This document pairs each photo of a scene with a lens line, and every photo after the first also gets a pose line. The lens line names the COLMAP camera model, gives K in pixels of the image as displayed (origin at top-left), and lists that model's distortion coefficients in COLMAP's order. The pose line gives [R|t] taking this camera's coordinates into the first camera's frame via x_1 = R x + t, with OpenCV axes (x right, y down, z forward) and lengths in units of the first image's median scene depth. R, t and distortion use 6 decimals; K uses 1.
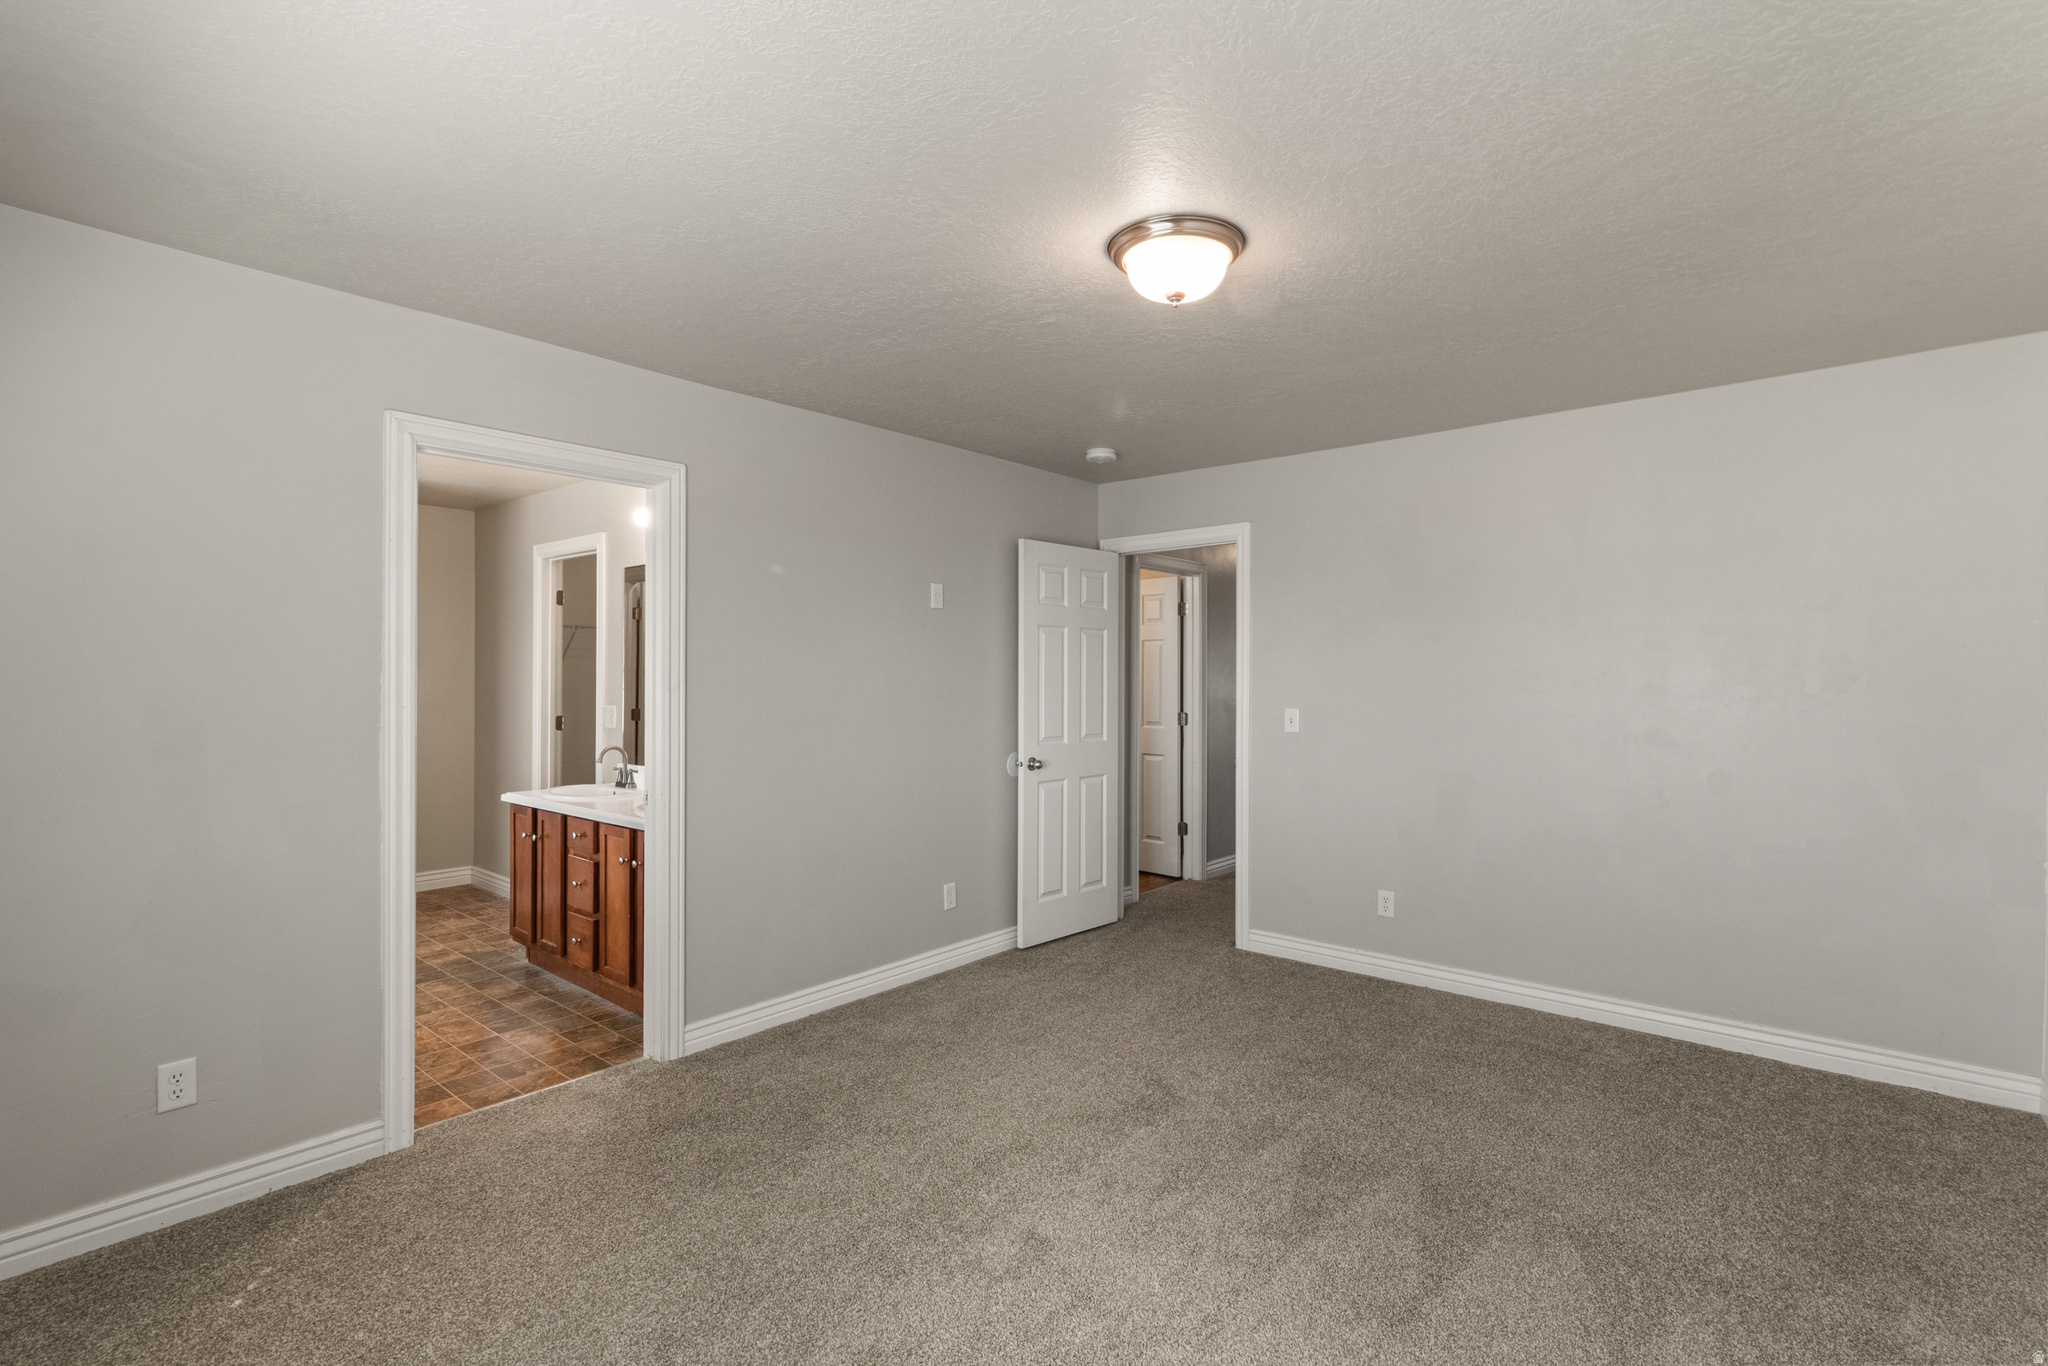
lens RADIAL K [[972.7, 0, 1024.0], [0, 972.7, 683.0], [0, 0, 1]] dist [0.003757, 0.000734]
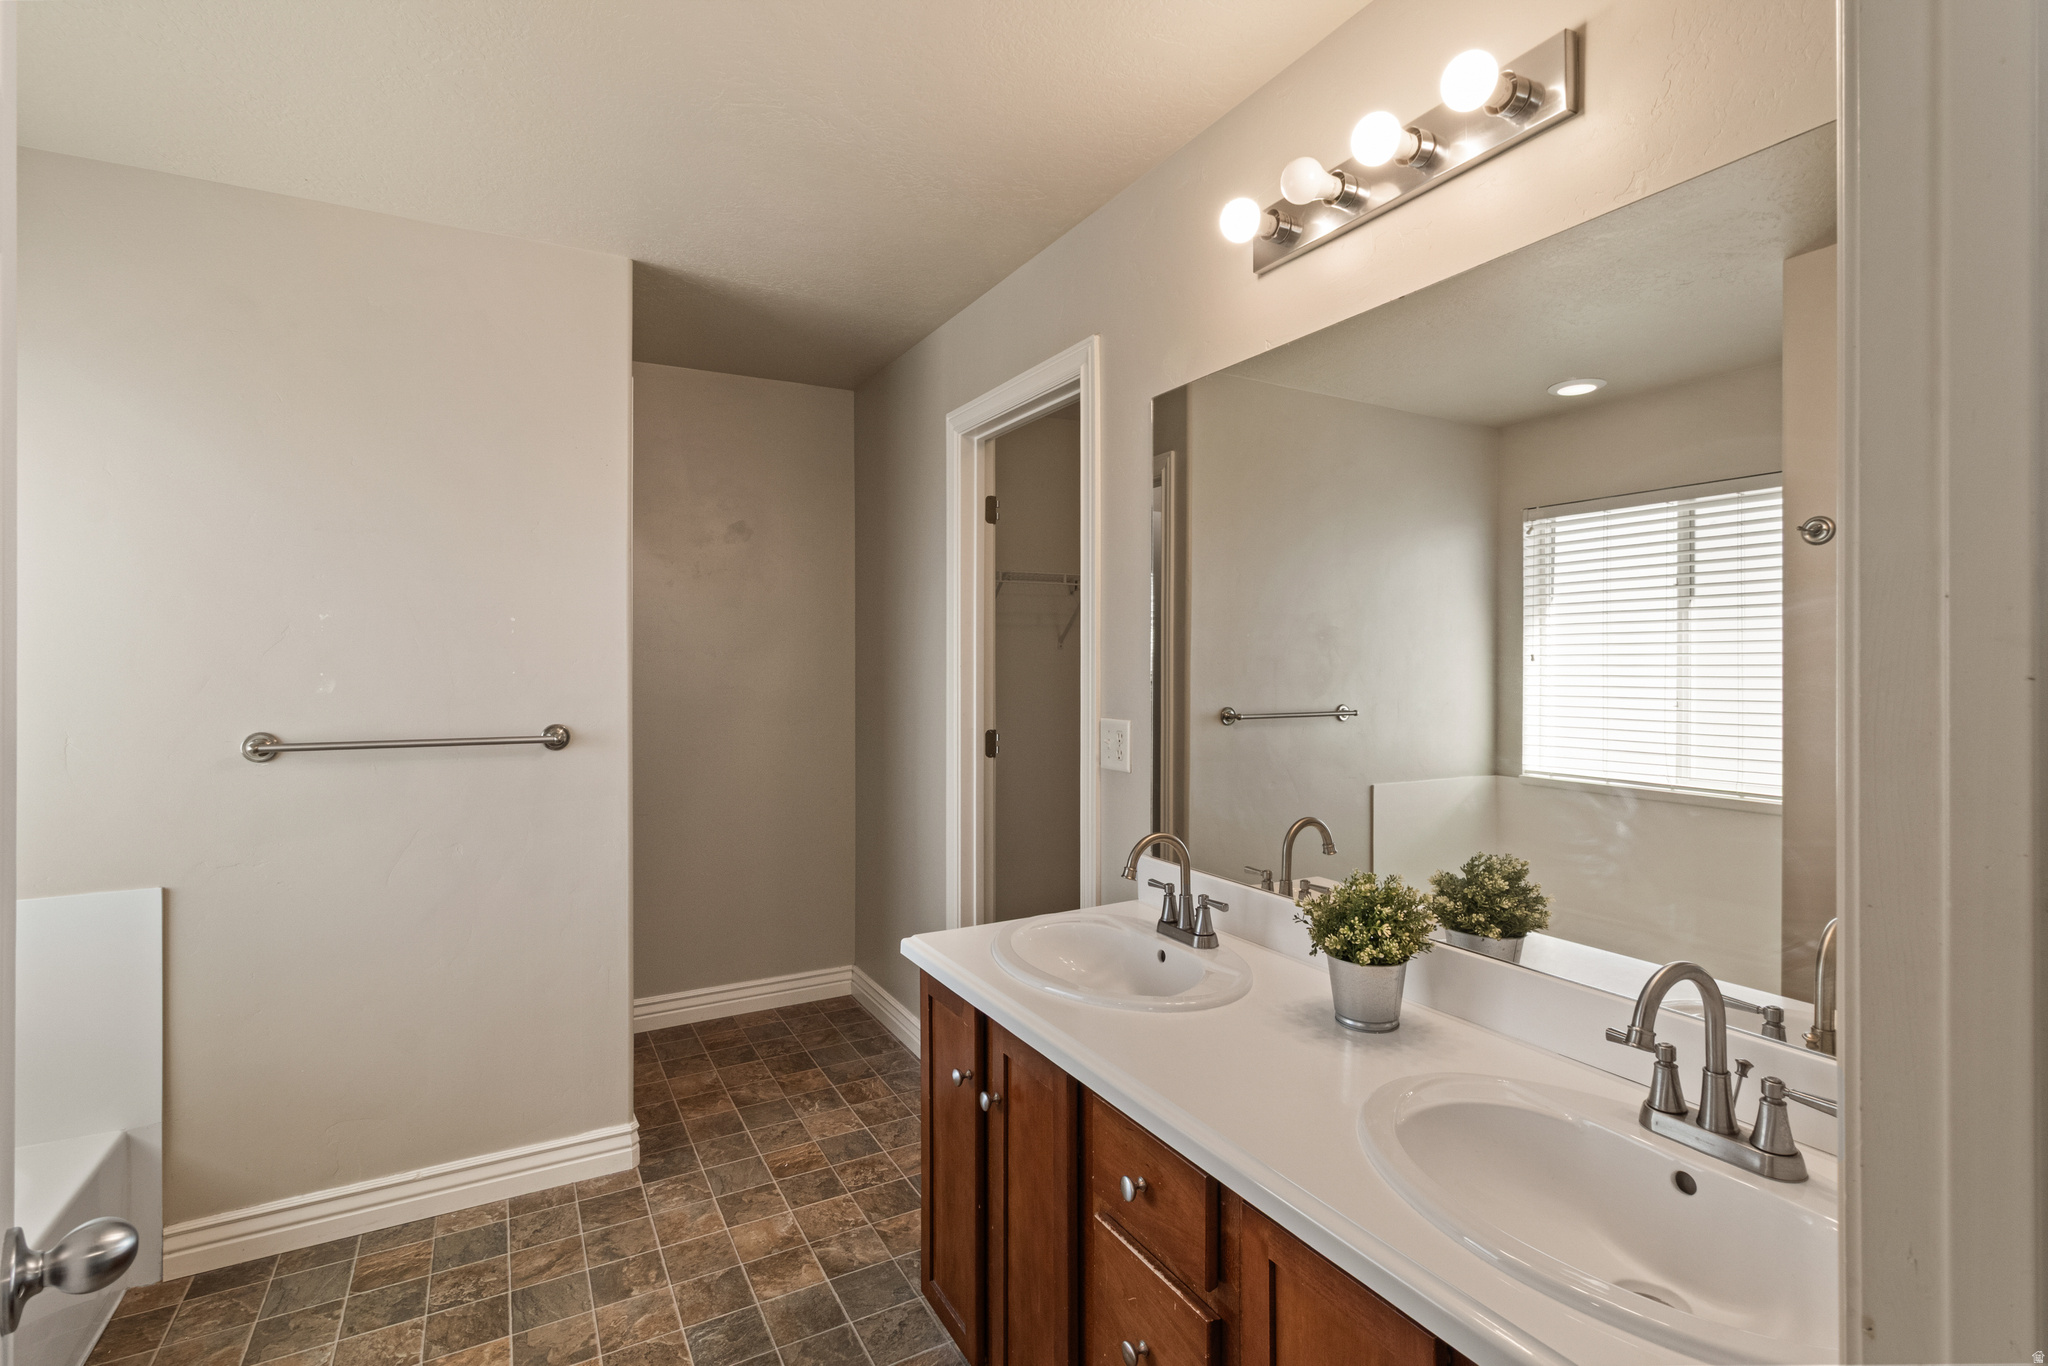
lens RADIAL K [[987.0, 0, 1024.0], [0, 987.0, 683.0], [0, 0, 1]] dist [0.001219, 0.000042]
pose [[0.936969, 0.002692, -0.349403, -0.286189], [0.003895, 0.999828, 0.018149, -0.002152], [0.349391, -0.018366, 0.936797, 0.526658]]
